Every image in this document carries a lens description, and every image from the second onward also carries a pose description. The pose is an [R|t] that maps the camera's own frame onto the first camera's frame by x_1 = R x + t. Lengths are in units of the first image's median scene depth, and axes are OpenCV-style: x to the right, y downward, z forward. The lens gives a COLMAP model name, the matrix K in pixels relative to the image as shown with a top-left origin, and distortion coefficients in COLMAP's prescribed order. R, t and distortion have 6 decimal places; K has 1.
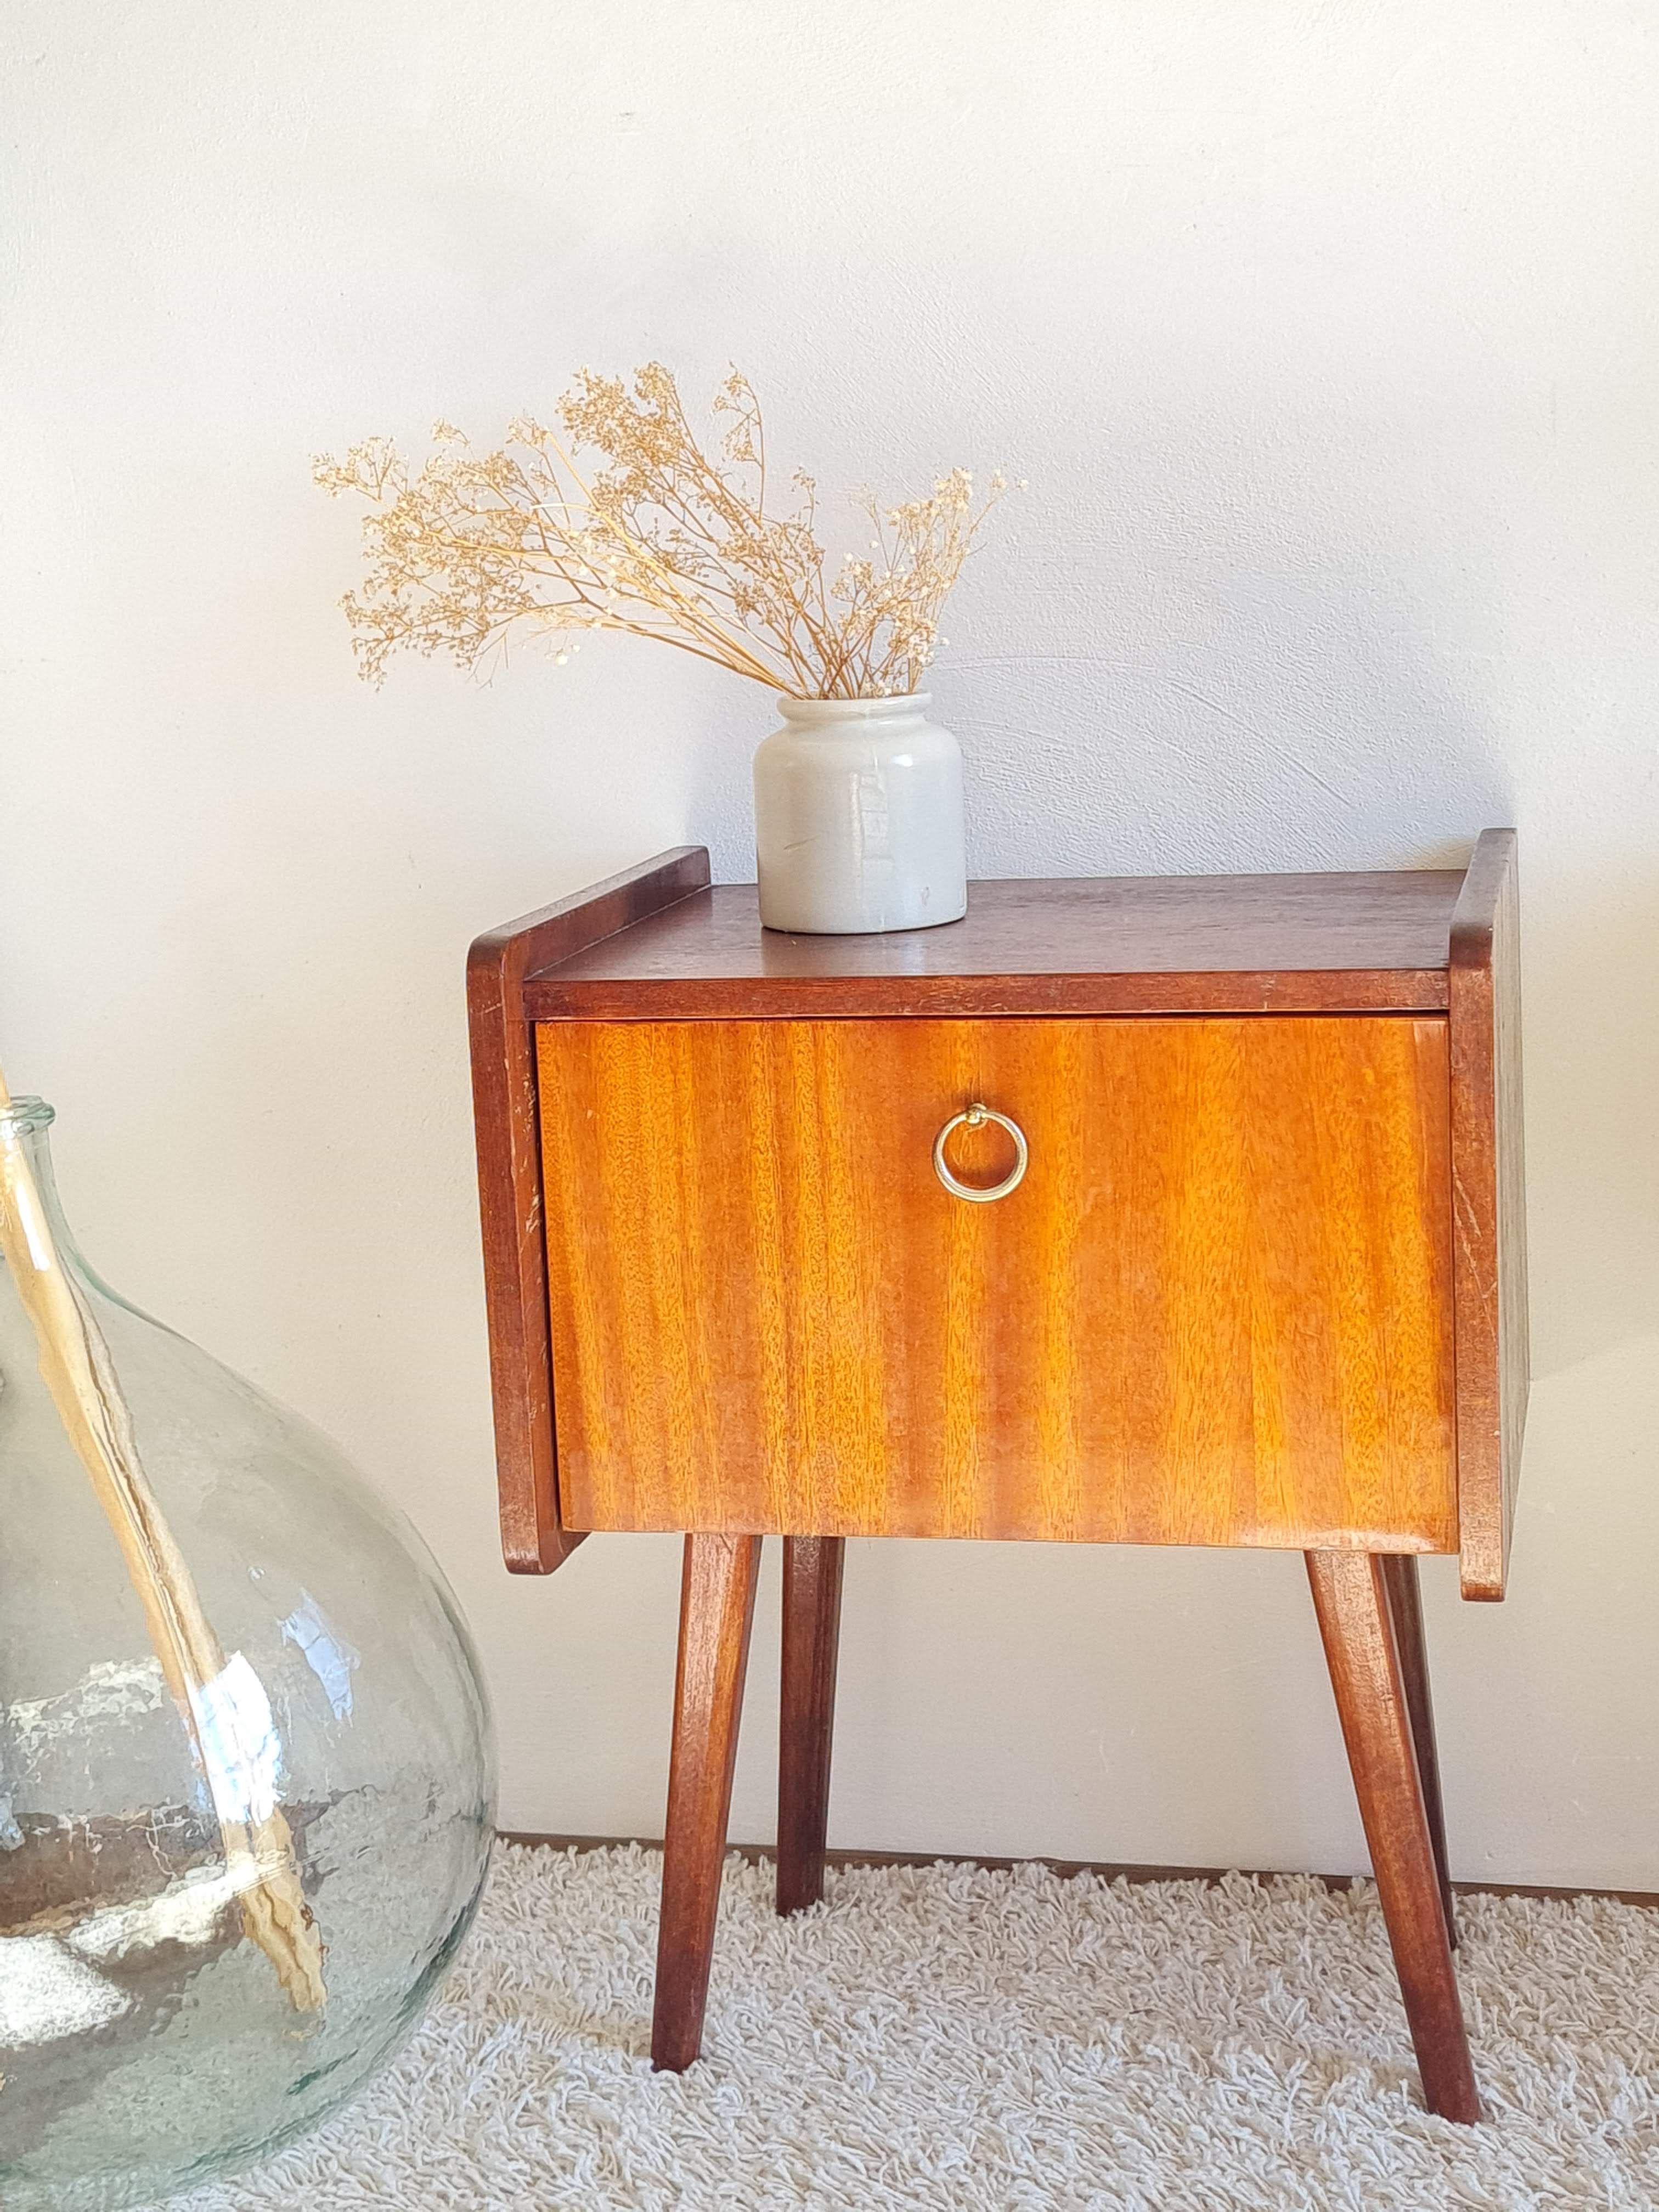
lens RADIAL K [[3353.0, 0, 868.6], [0, 3353.0, 1070.3], [0, 0, 1]] dist [0.063969, 0.000000]
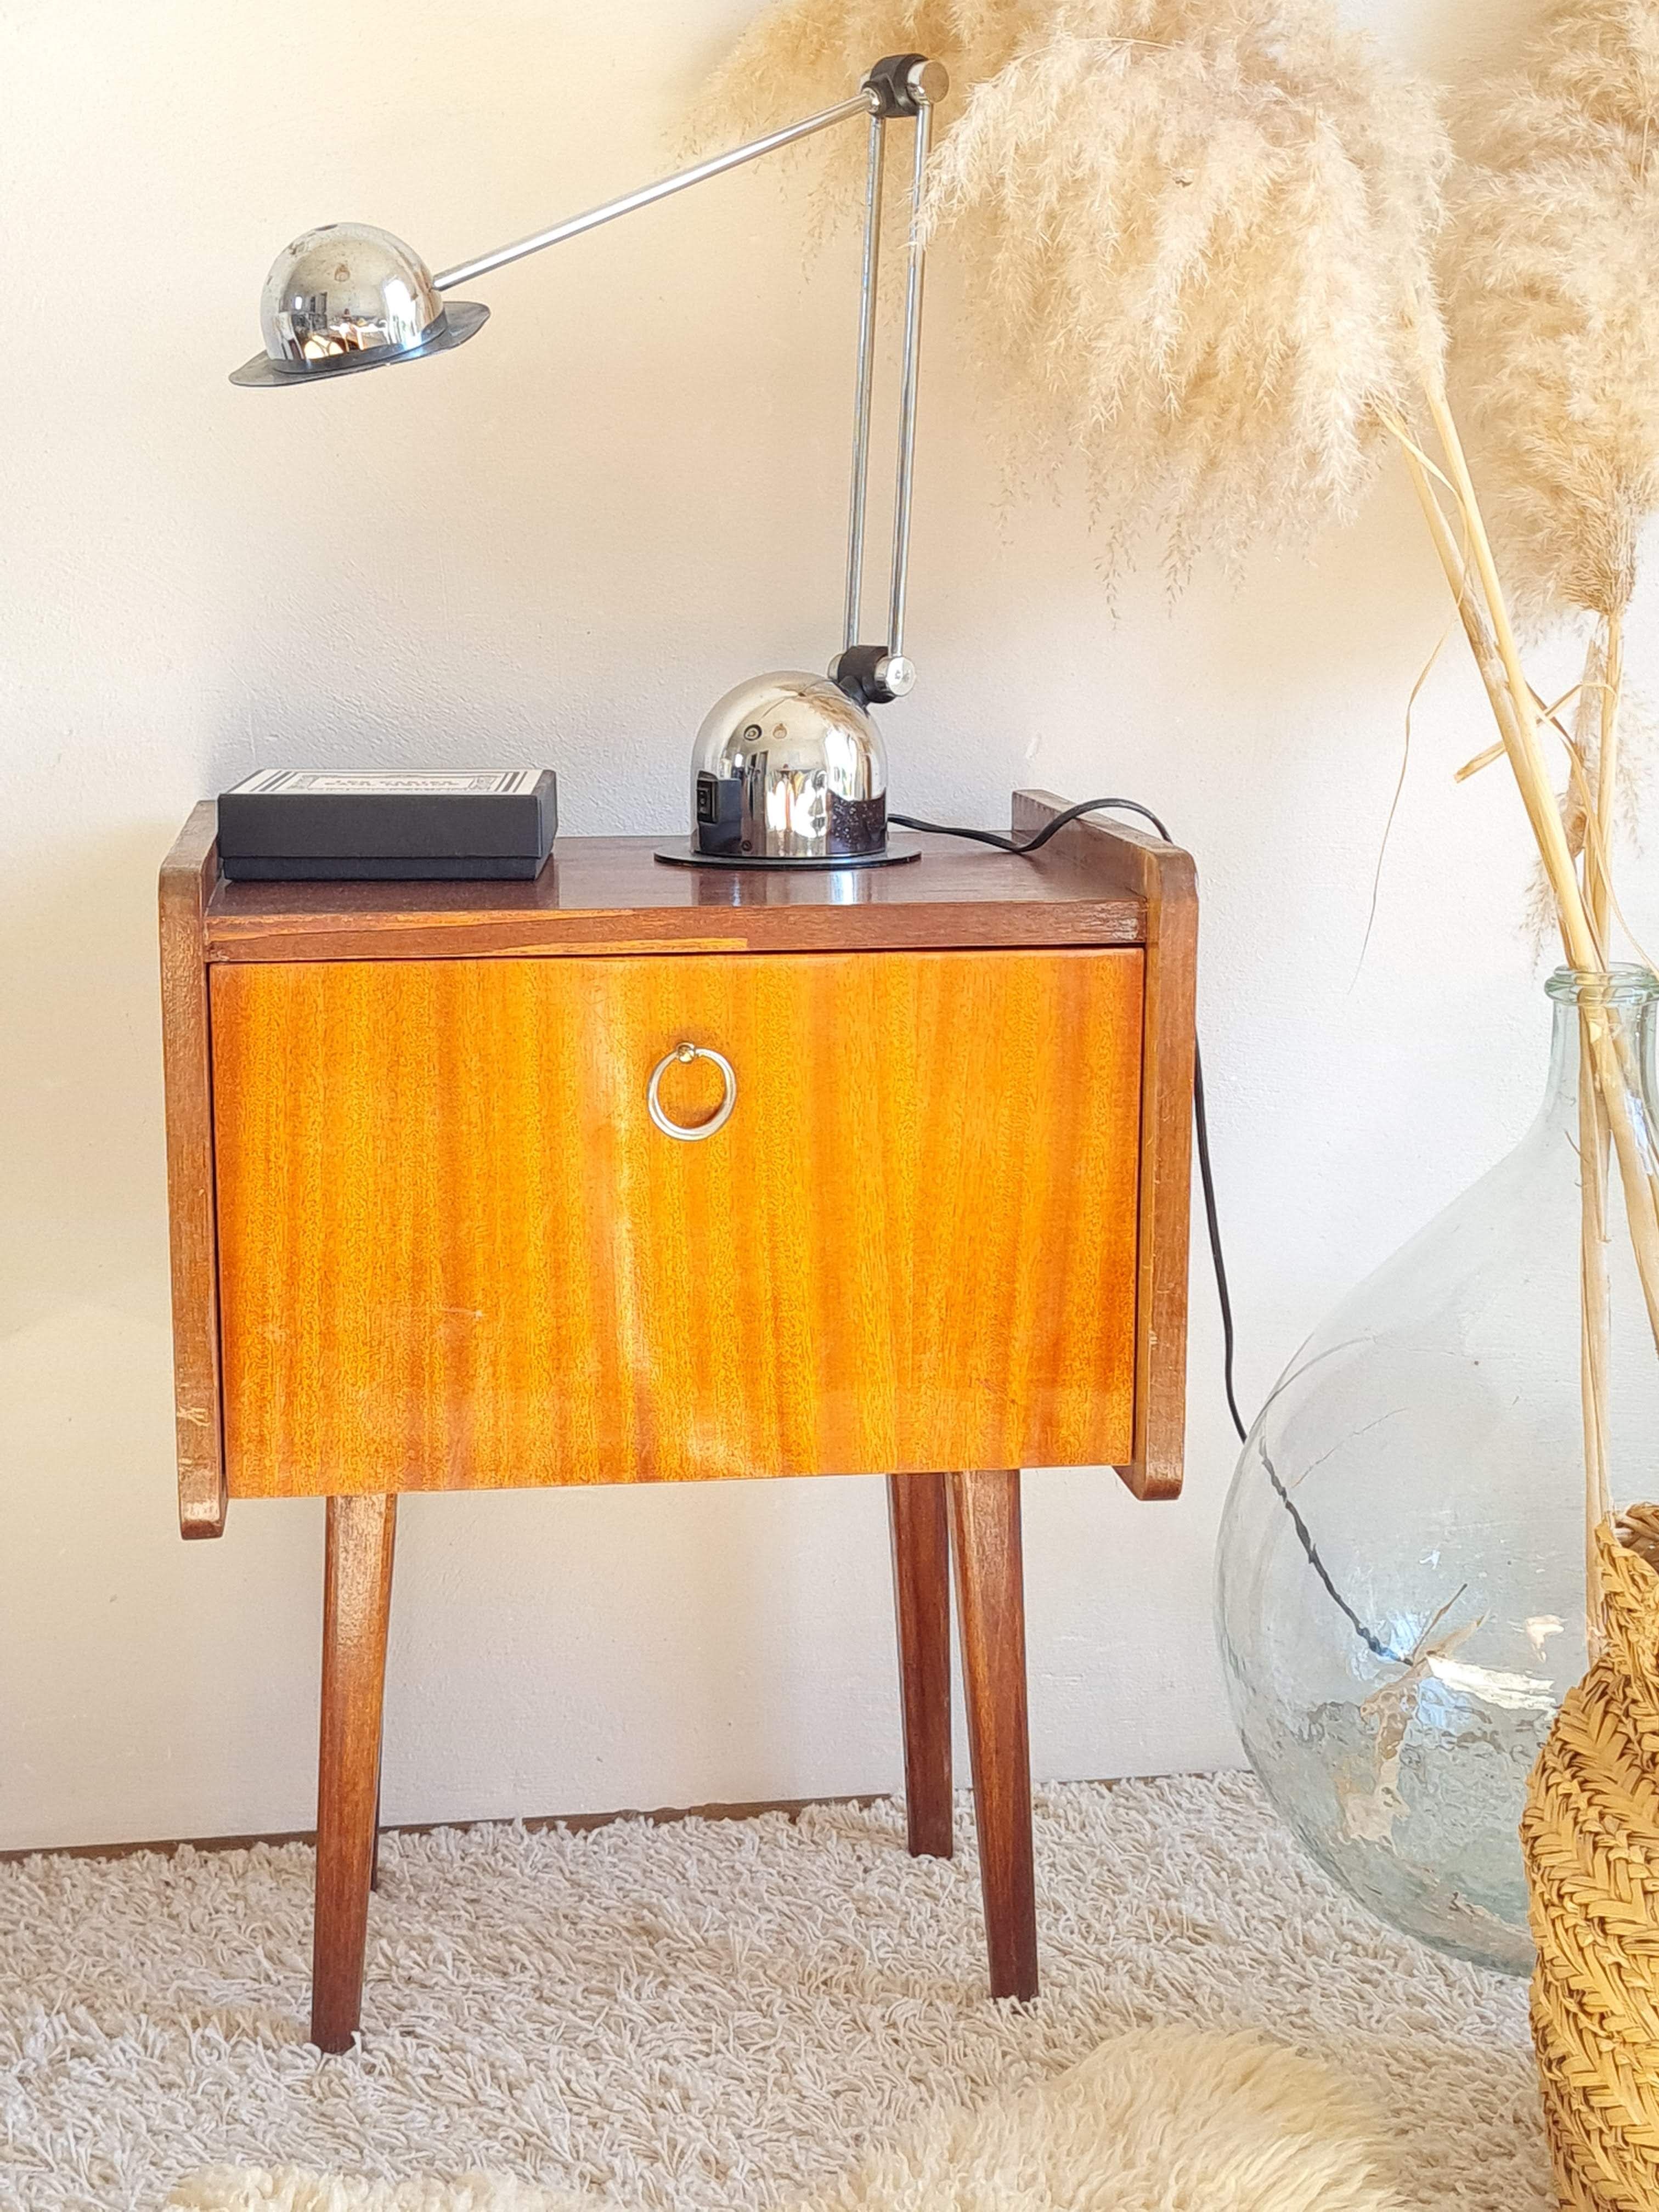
lens RADIAL K [[3348.9, 0, 810.0], [0, 3348.9, 1136.5], [0, 0, 1]] dist [0.047547, 0.000000]
pose [[0.933119, -0.029436, 0.358360, 0.083781], [0.026113, 0.999559, 0.014110, 0.021412], [-0.358618, -0.003808, 0.933477, -0.042168]]
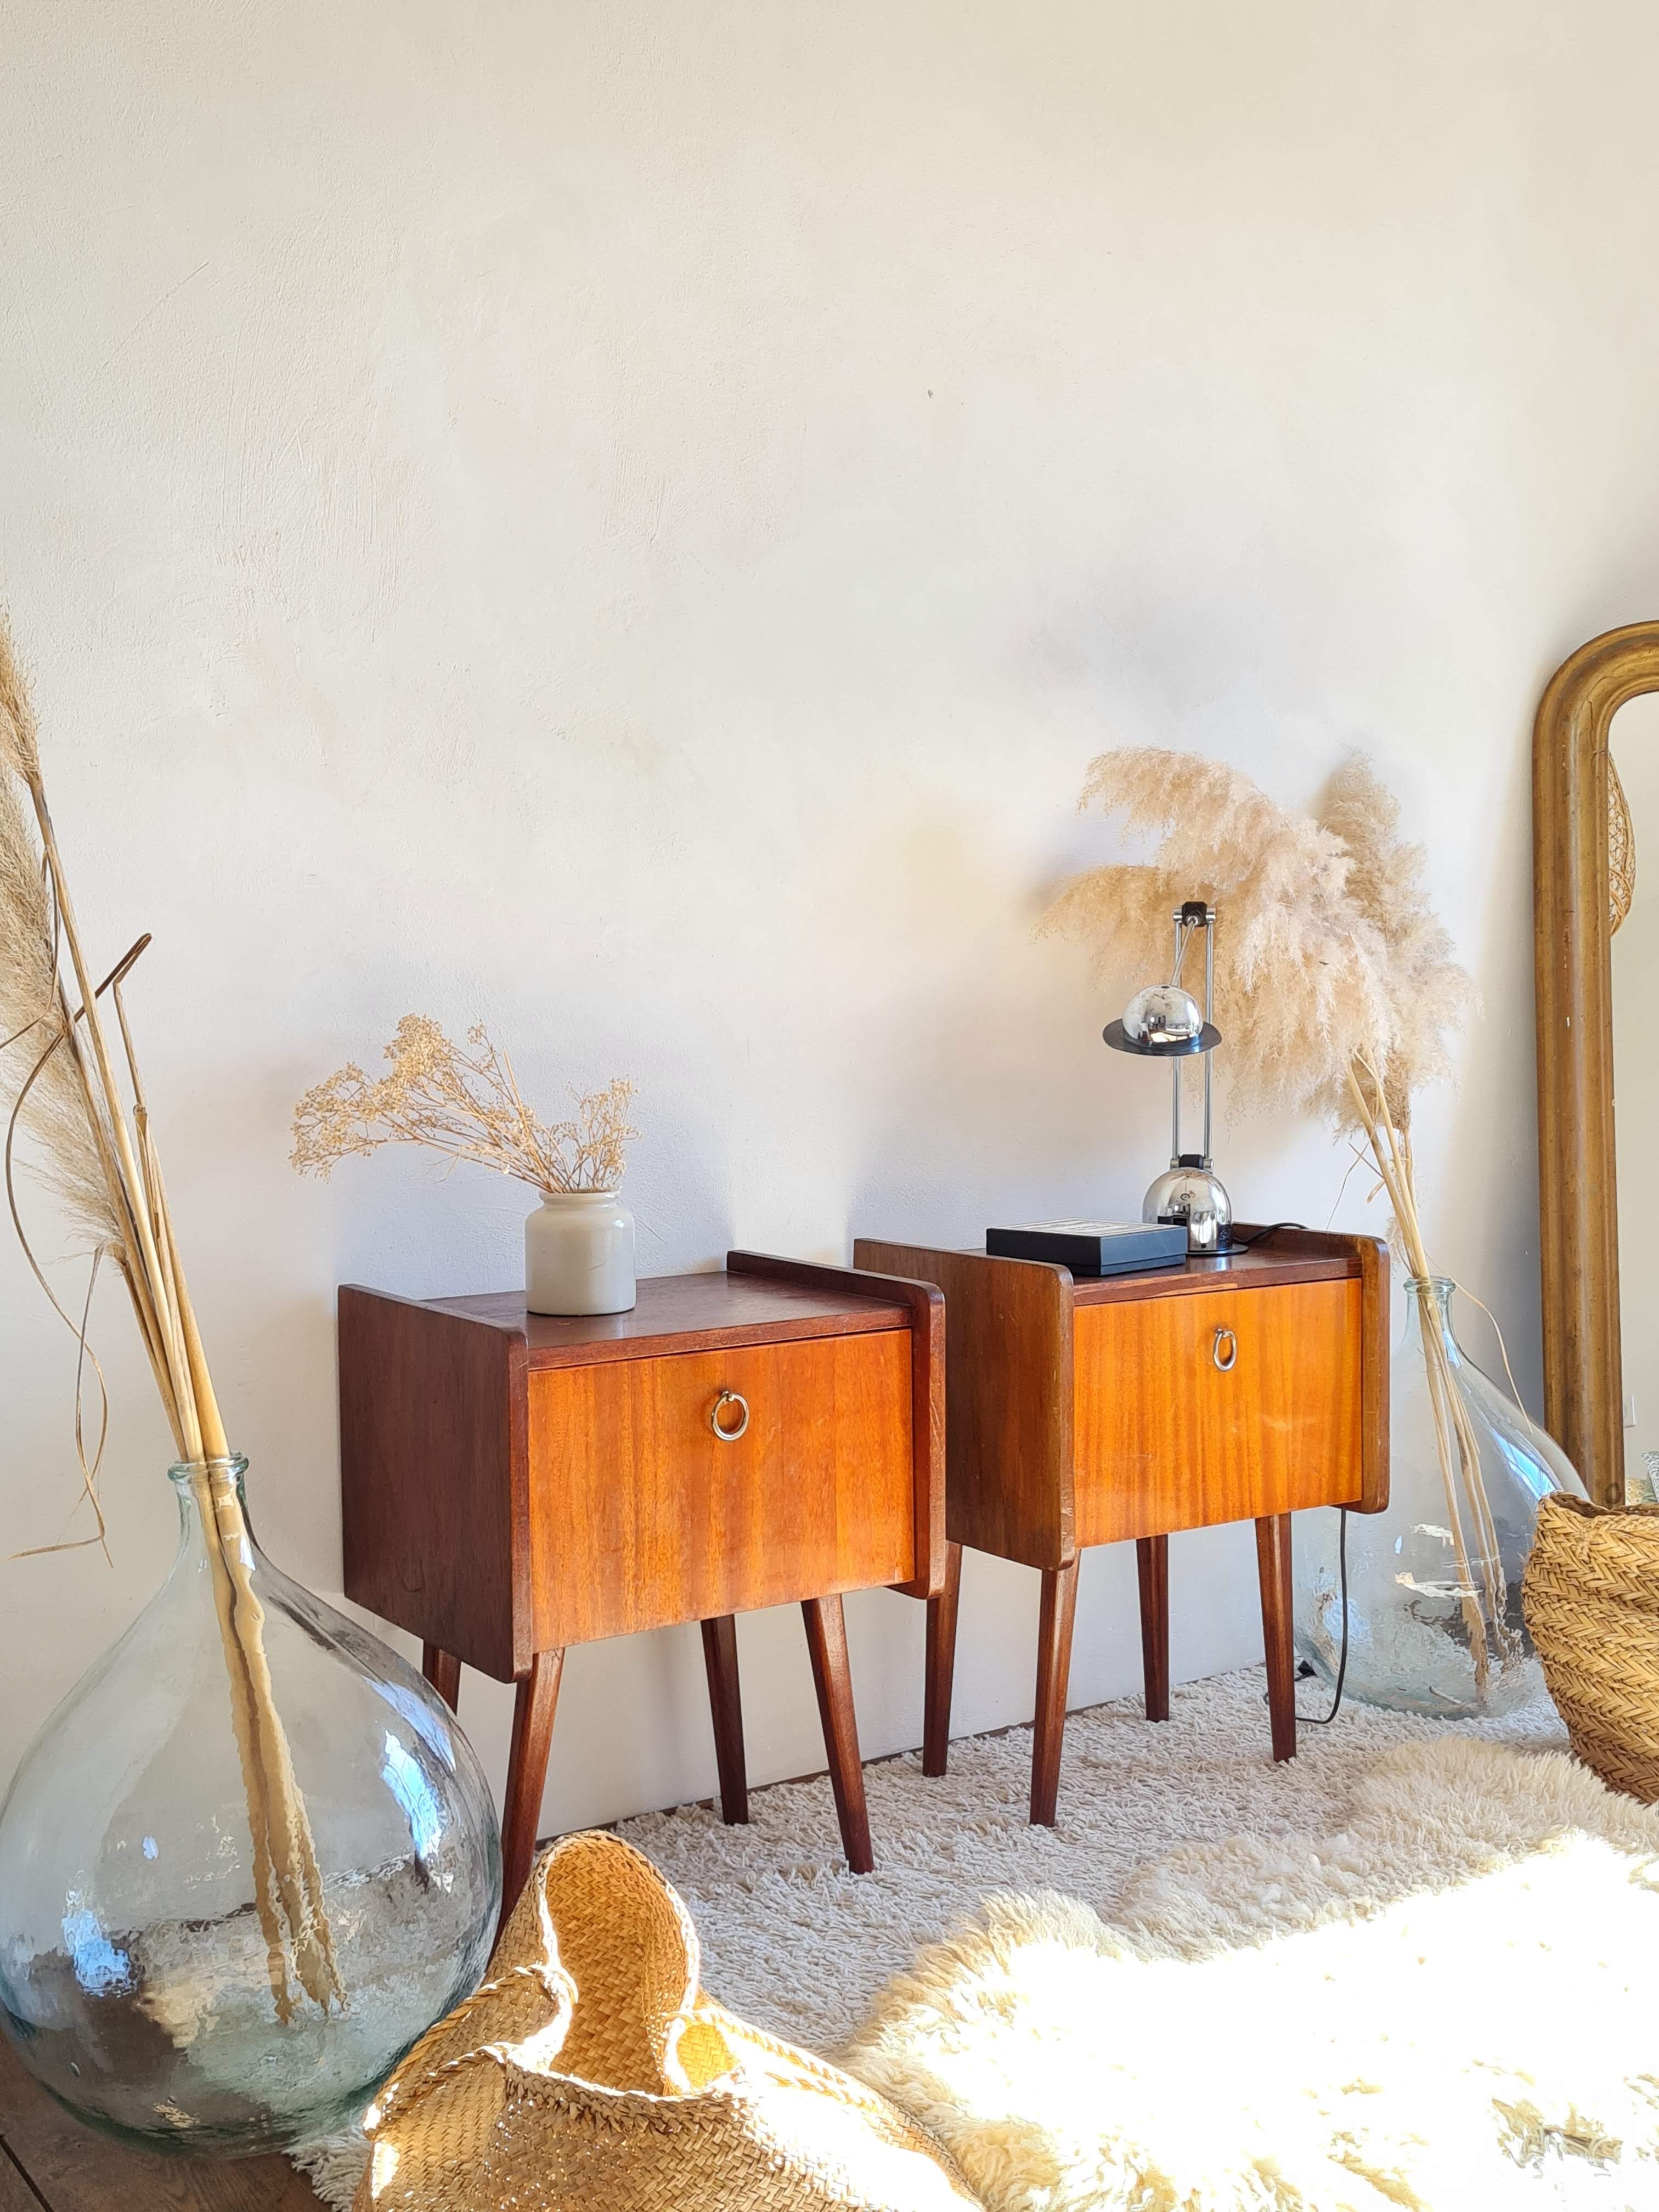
lens RADIAL K [[2355.1, 0, 848.9], [0, 2355.1, 1068.1], [0, 0, 1]] dist [0.050854, 0.000000]
pose [[0.676043, 0.009888, 0.736796, -0.916226], [0.106046, 0.988195, -0.110563, -0.016657], [-0.729191, 0.152880, 0.667014, -0.028385]]
